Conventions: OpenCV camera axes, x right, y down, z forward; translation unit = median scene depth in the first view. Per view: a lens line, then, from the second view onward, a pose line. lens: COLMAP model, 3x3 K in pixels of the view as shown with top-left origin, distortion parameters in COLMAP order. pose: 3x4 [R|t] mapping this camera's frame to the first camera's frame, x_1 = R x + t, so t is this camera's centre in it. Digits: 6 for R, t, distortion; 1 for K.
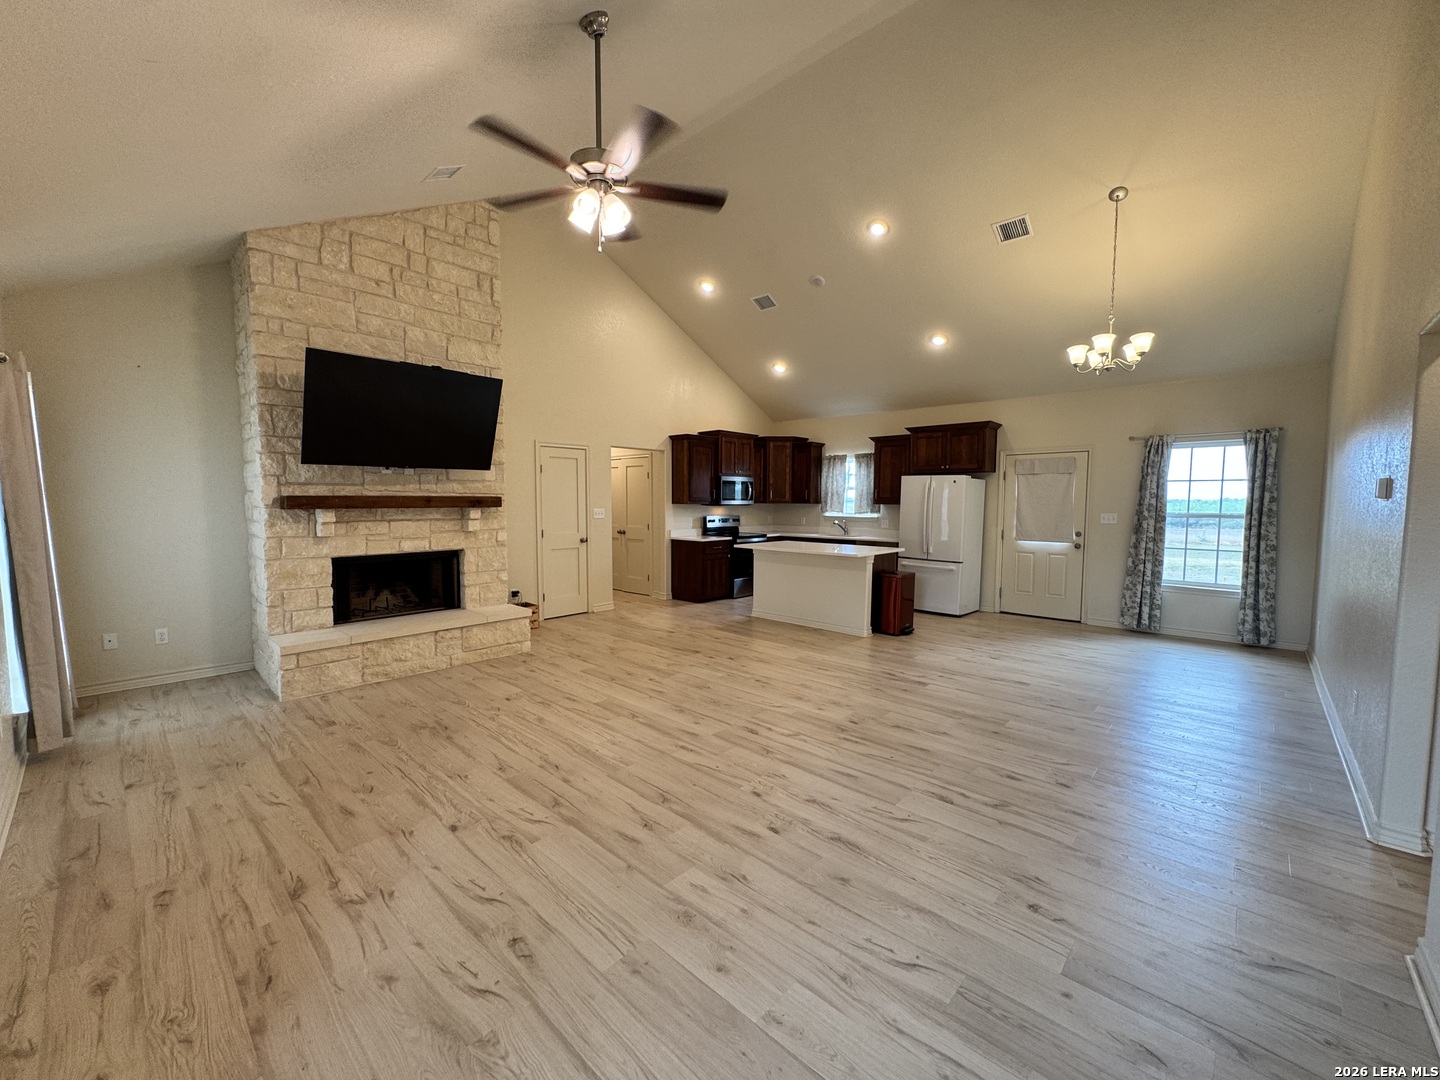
lens RADIAL K [[574.8, 0, 717.9], [0, 574.8, 540.6], [0, 0, 1]] dist [-0.003240, 0.000358]
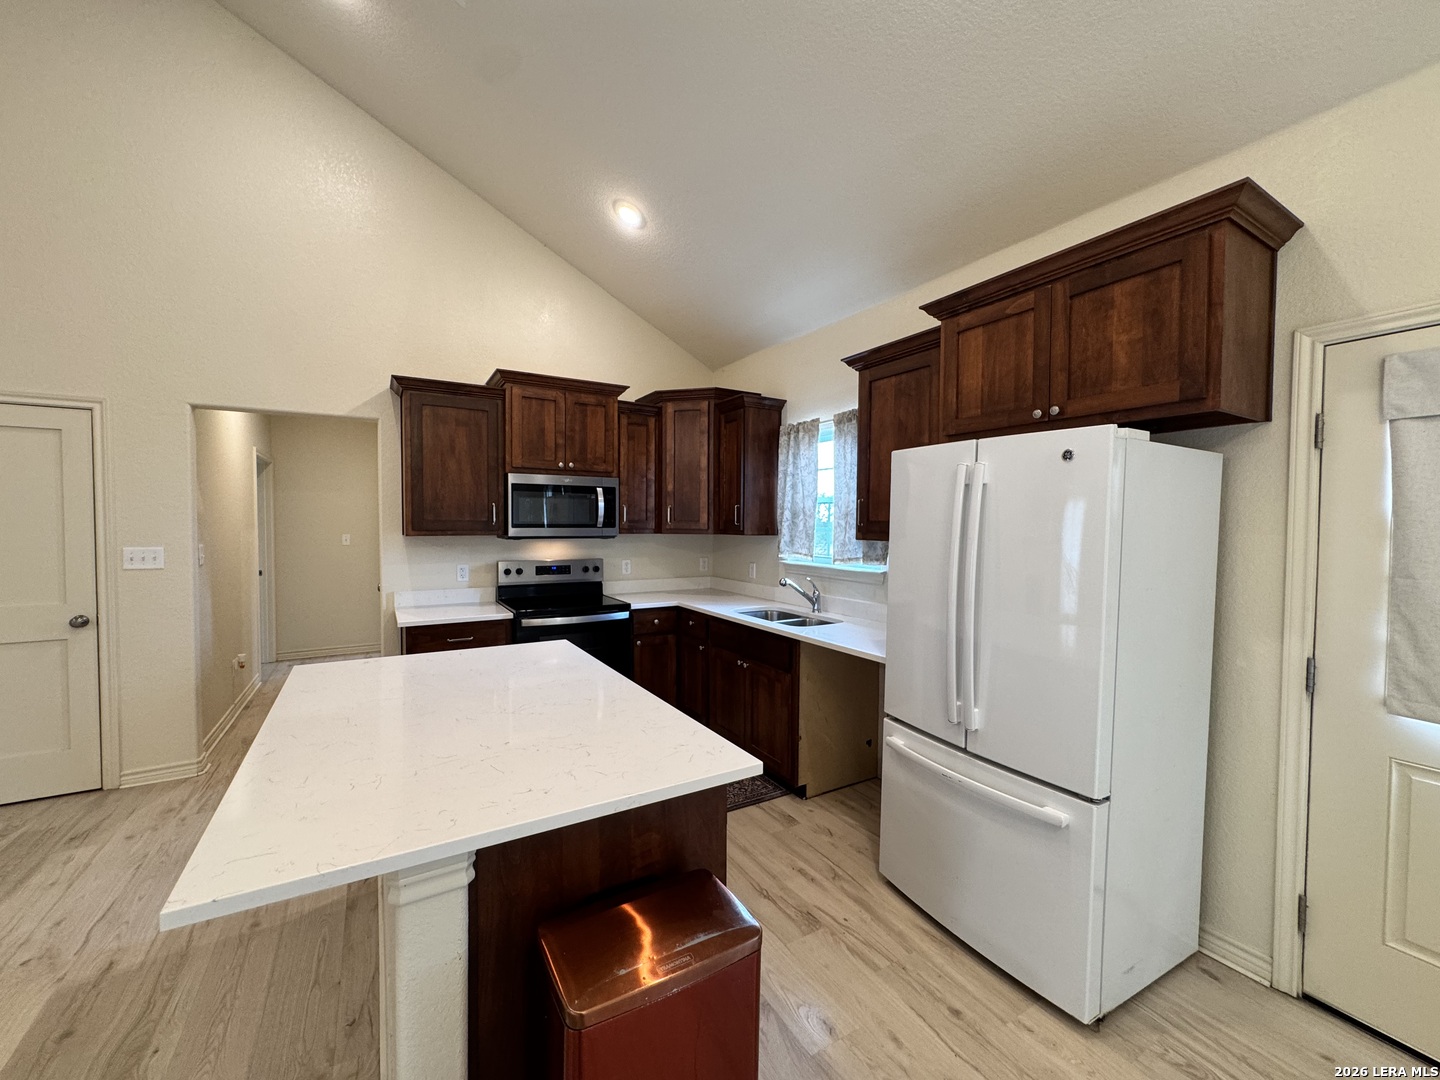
lens RADIAL K [[574.8, 0, 719.7], [0, 574.8, 540.5], [0, 0, 1]] dist [-0.003240, 0.000358]
pose [[0.959708, 0.010221, -0.280815, 0.290540], [-0.021945, 0.999012, -0.038638, -0.046696], [0.280142, 0.043243, 0.958984, 0.624237]]
